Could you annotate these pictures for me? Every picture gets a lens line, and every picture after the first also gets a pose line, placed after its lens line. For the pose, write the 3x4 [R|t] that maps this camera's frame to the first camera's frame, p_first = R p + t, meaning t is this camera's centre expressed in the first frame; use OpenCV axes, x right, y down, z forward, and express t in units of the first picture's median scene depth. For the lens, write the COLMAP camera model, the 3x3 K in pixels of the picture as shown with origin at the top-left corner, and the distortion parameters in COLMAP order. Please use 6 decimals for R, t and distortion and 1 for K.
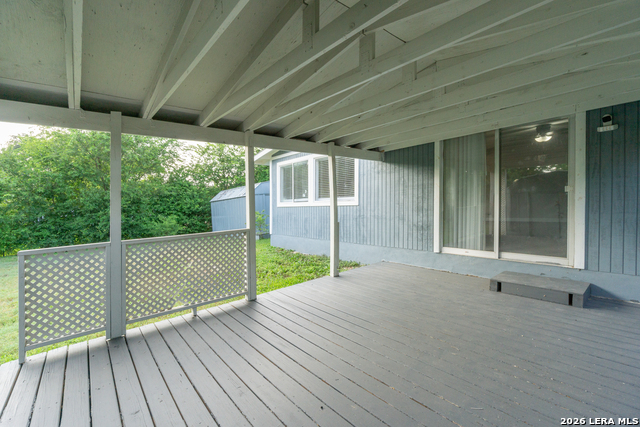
lens RADIAL K [[280.9, 0, 323.1], [0, 280.9, 210.3], [0, 0, 1]] dist [-0.001394, -0.000122]
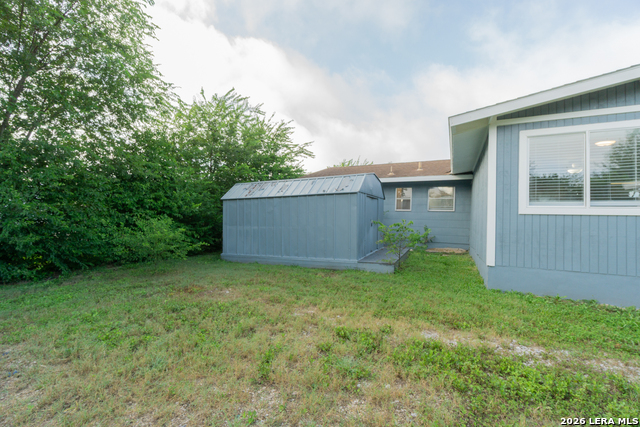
lens RADIAL K [[280.9, 0, 323.1], [0, 280.9, 210.3], [0, 0, 1]] dist [-0.001394, -0.000122]
pose [[0.916181, 0.075467, 0.393596, -0.712490], [-0.049579, 0.995909, -0.075545, 0.037907], [-0.397687, 0.049699, 0.916174, 0.681150]]
